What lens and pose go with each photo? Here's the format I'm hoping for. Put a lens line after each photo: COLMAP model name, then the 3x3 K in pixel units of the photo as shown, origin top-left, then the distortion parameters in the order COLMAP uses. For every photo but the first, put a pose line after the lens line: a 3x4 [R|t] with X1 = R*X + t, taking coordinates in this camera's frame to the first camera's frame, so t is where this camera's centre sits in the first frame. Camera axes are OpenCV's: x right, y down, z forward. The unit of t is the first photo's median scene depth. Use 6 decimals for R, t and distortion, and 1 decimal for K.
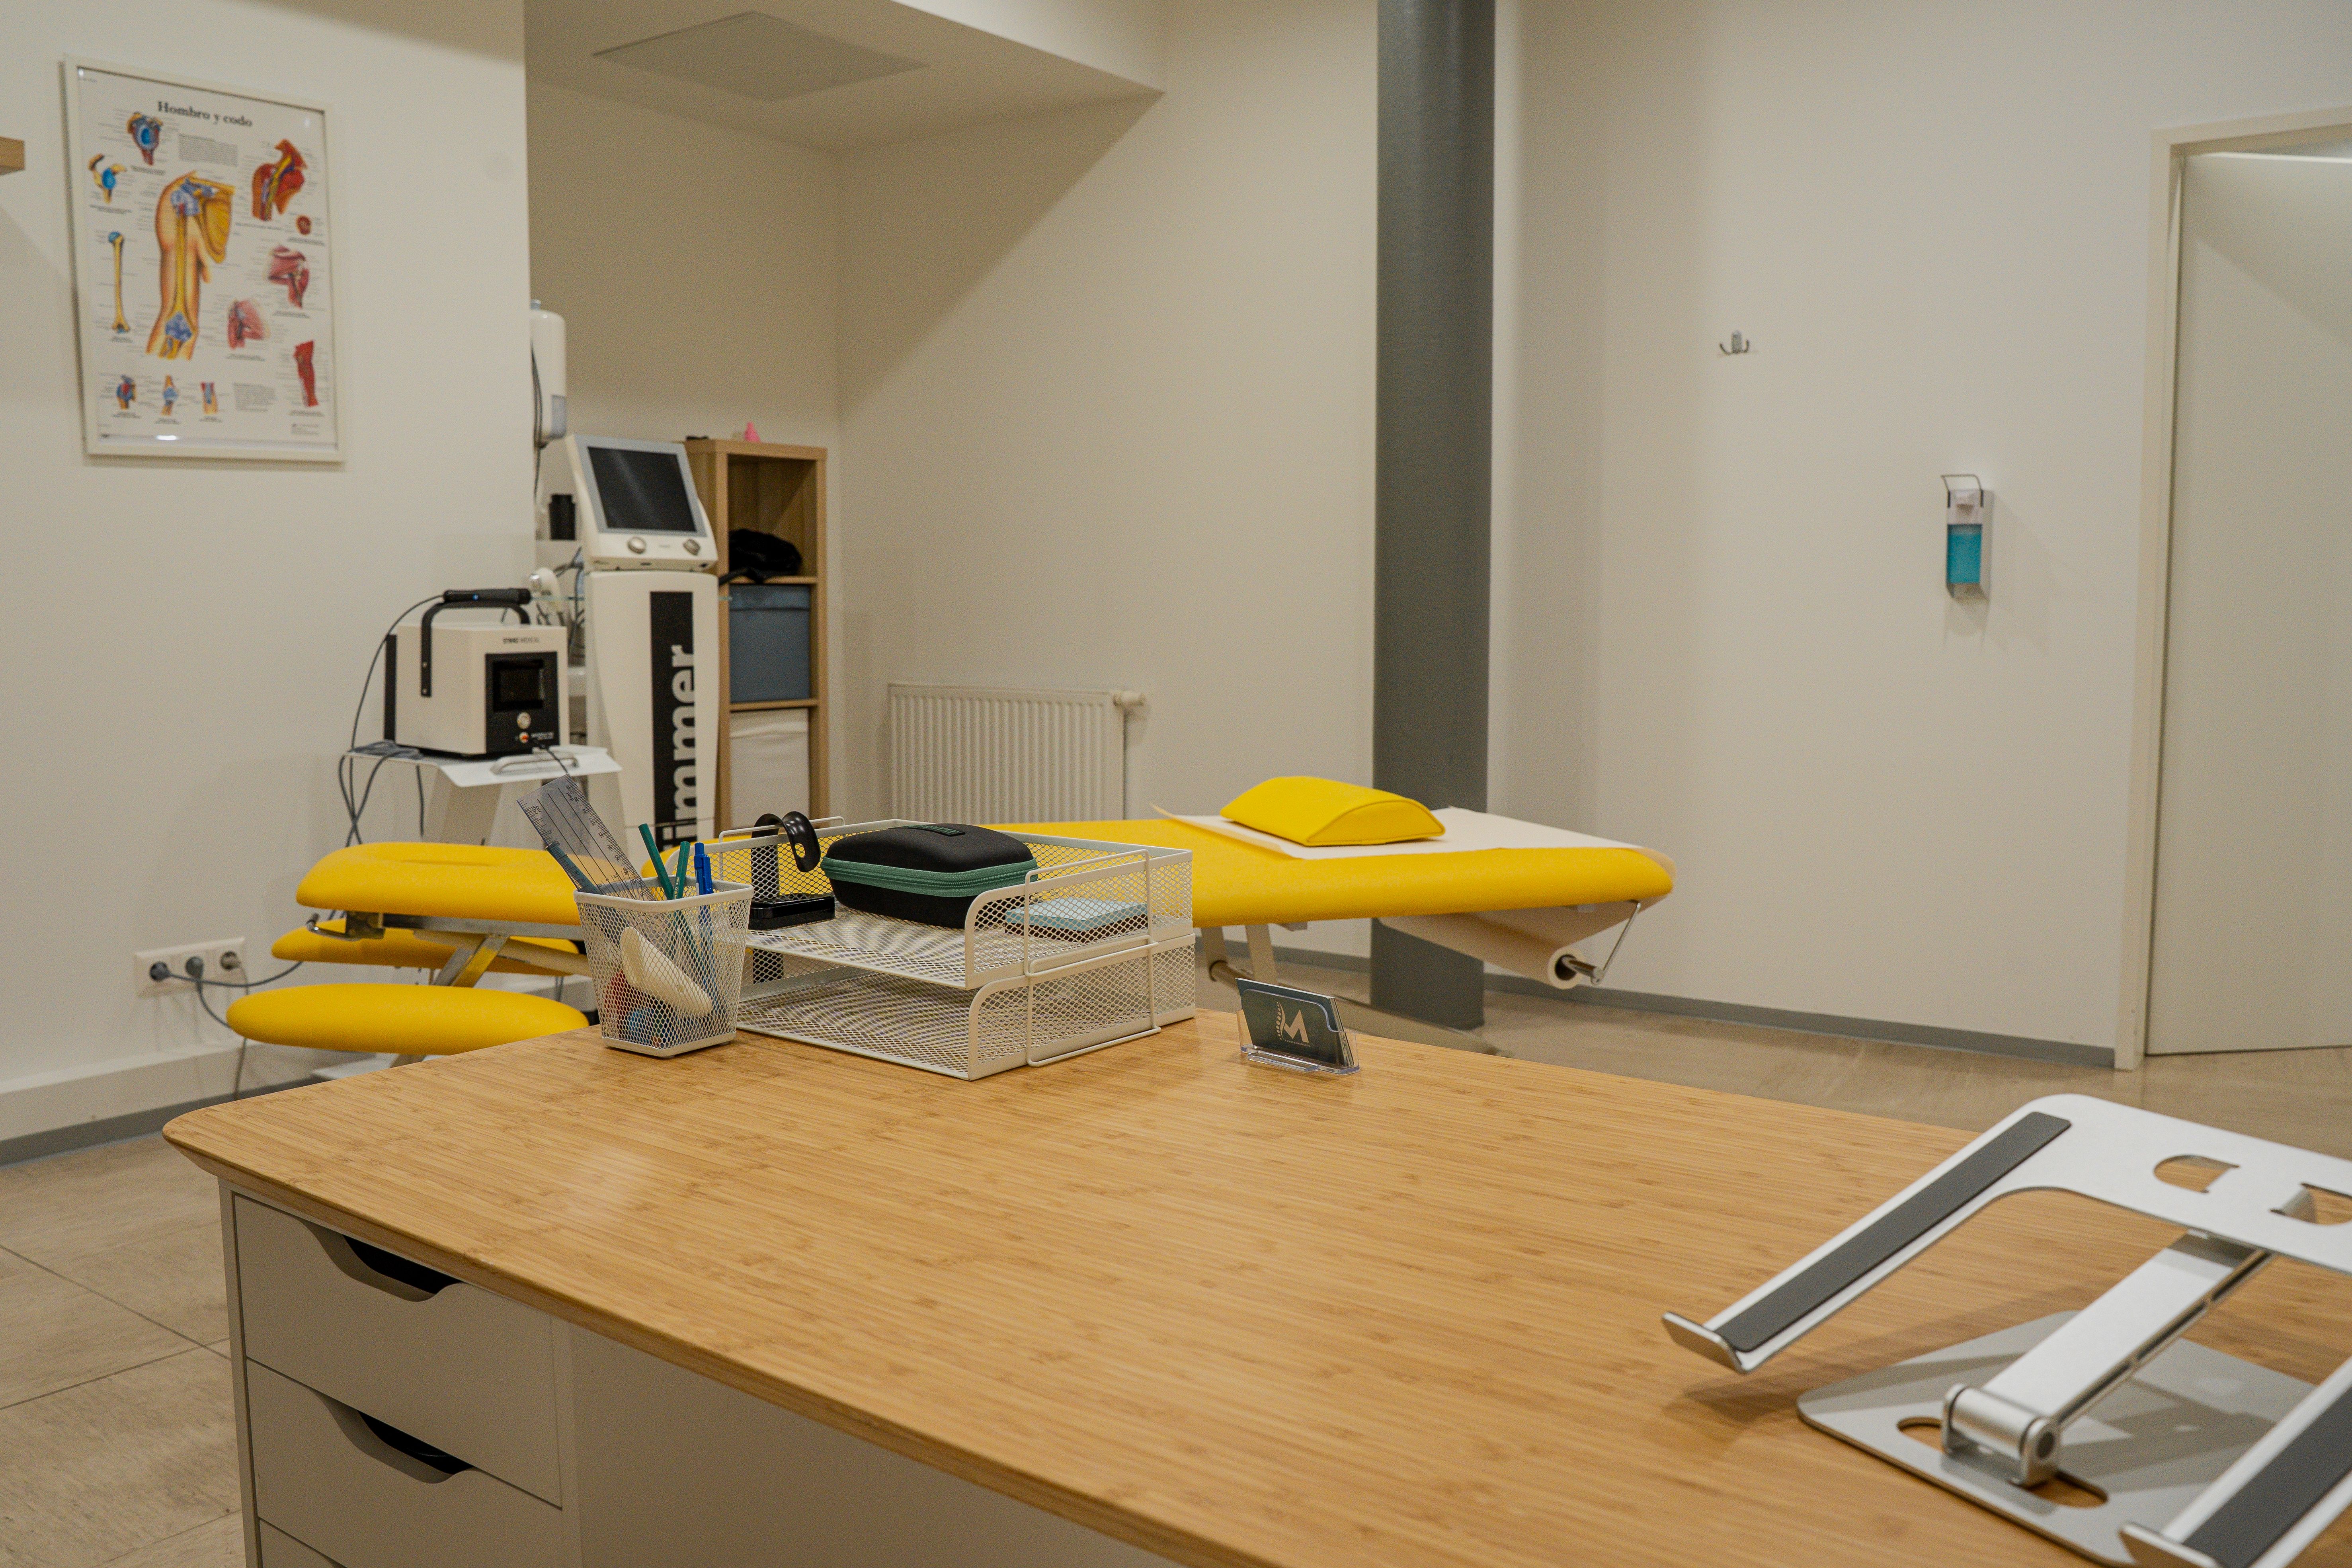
lens RADIAL K [[1957.2, 0, 1176.0], [0, 1957.2, 784.0], [0, 0, 1]] dist [-0.085130, 0.060682]
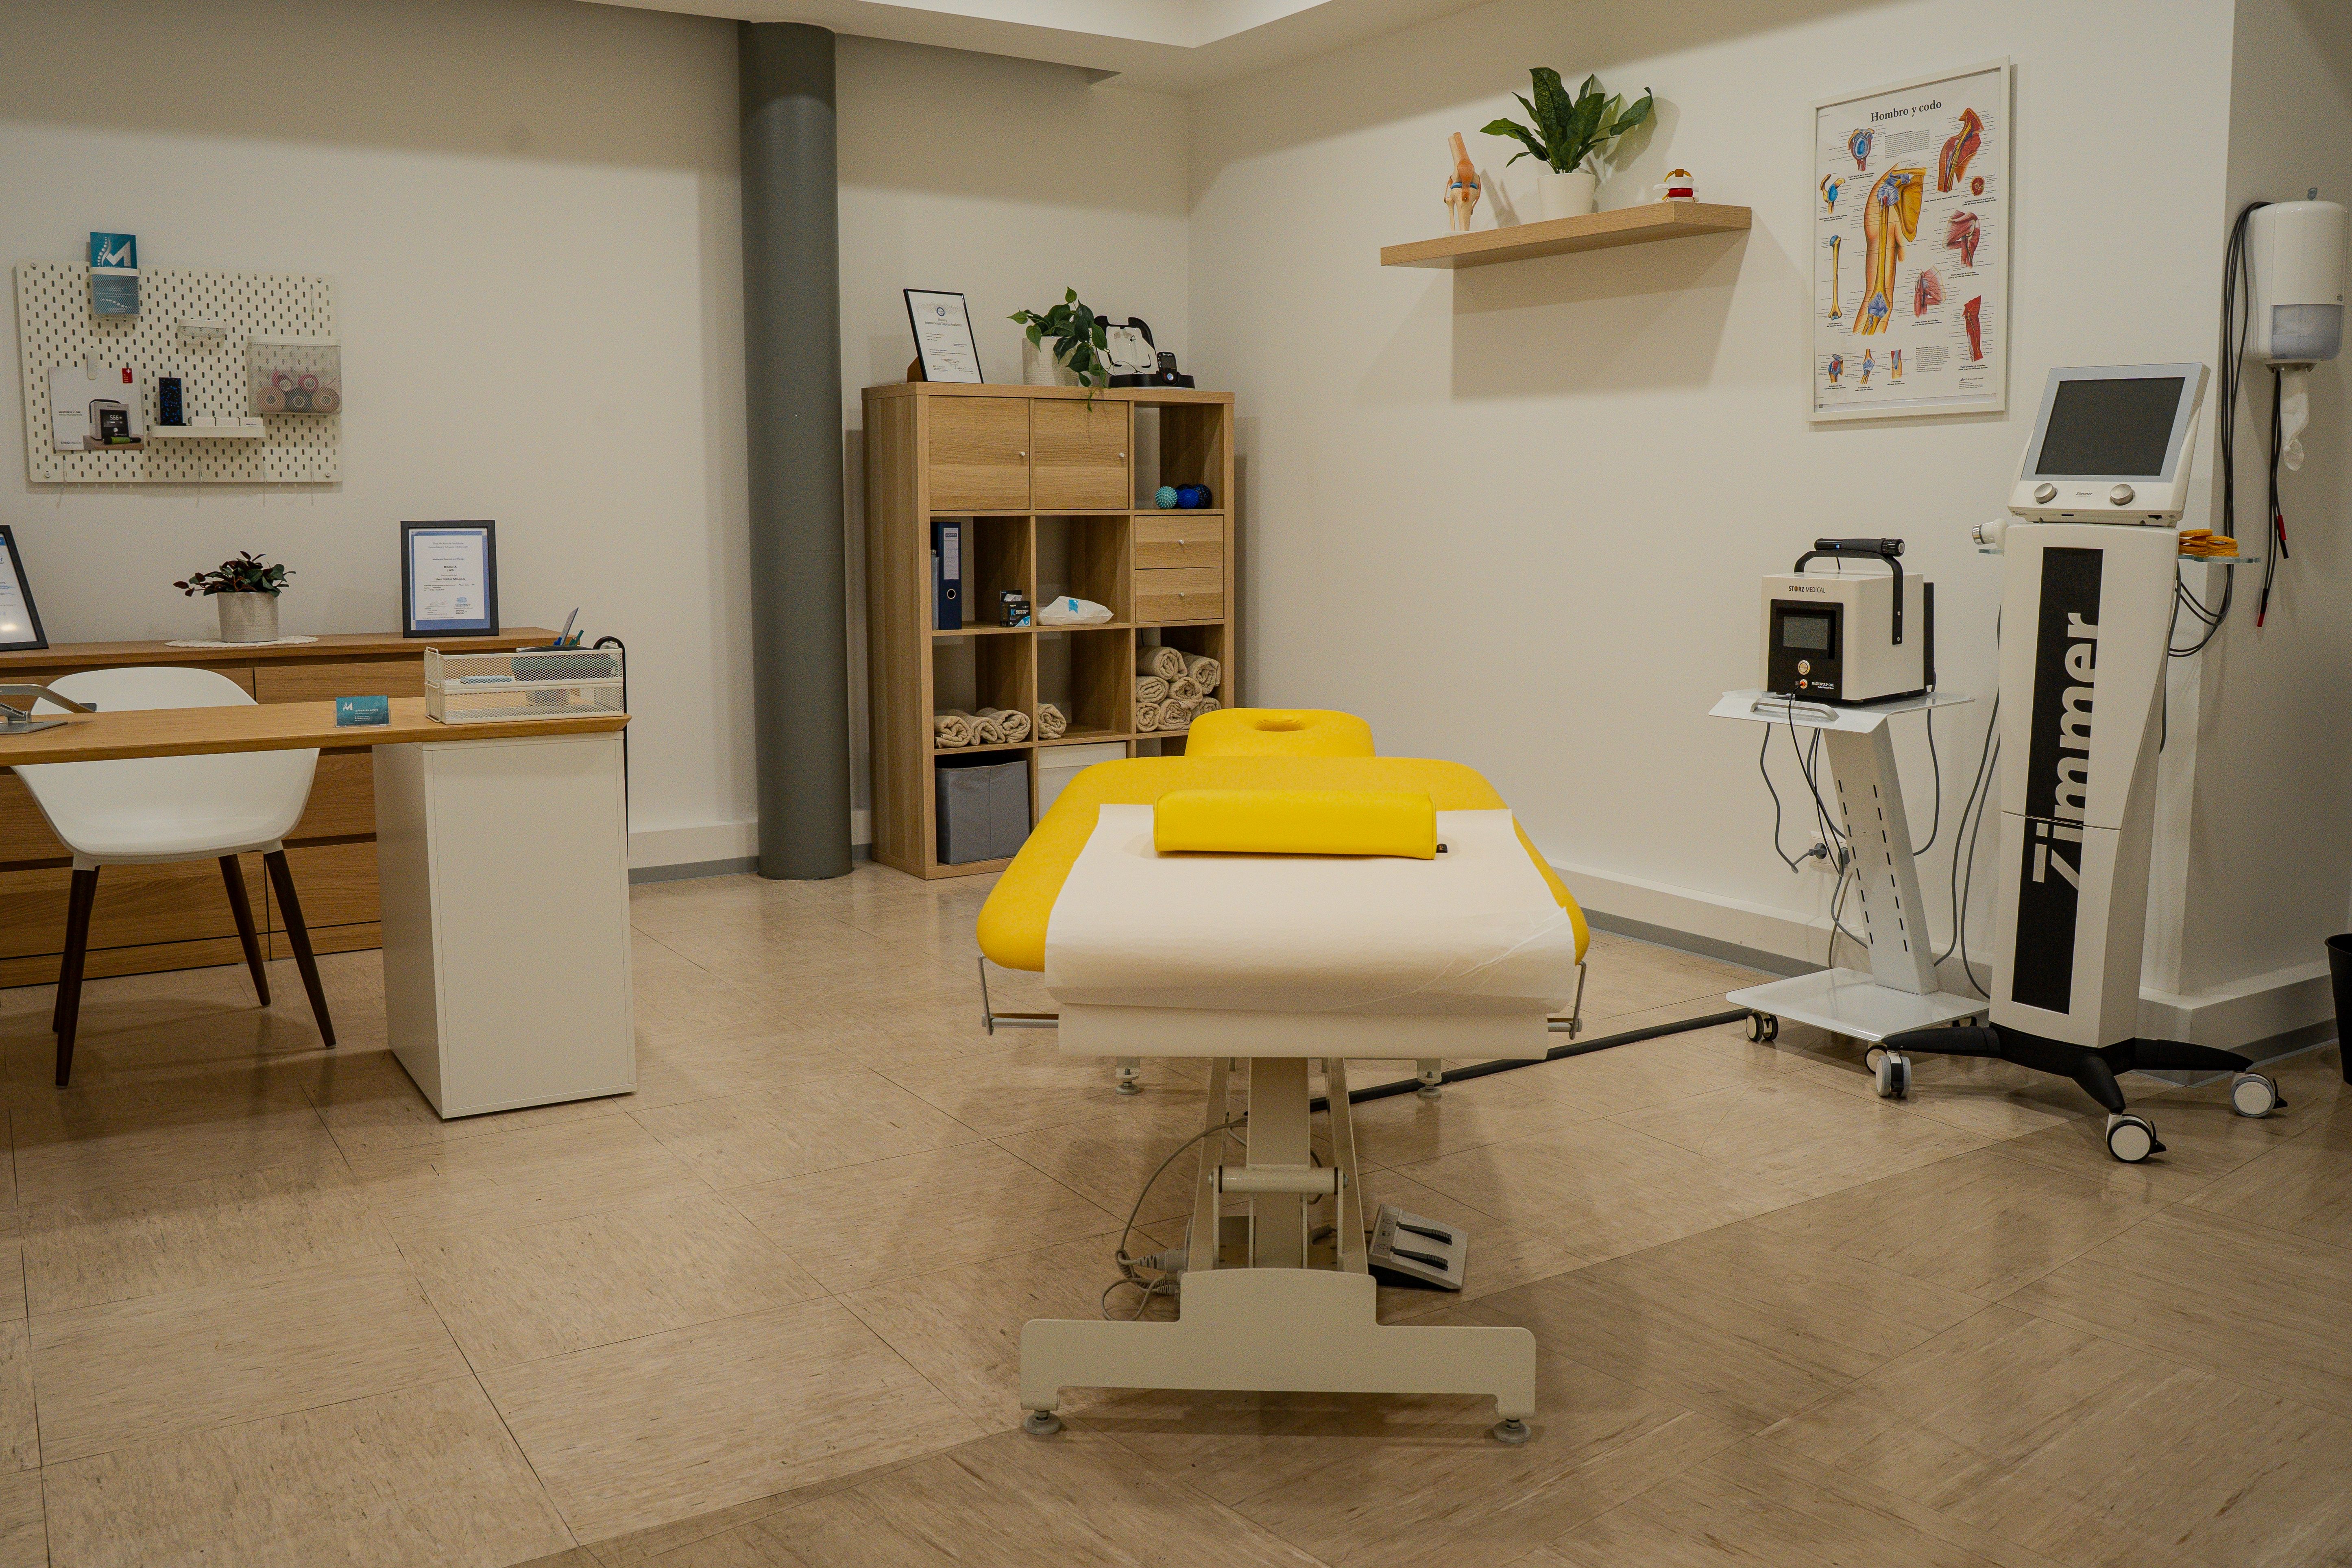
lens RADIAL K [[1957.2, 0, 1176.0], [0, 1957.2, 784.0], [0, 0, 1]] dist [-0.085130, 0.060682]
pose [[-0.367726, 0.135085, -0.920071, 0.720346], [-0.090957, 0.979424, 0.180152, -0.123290], [0.925475, 0.149933, -0.347873, 1.023935]]
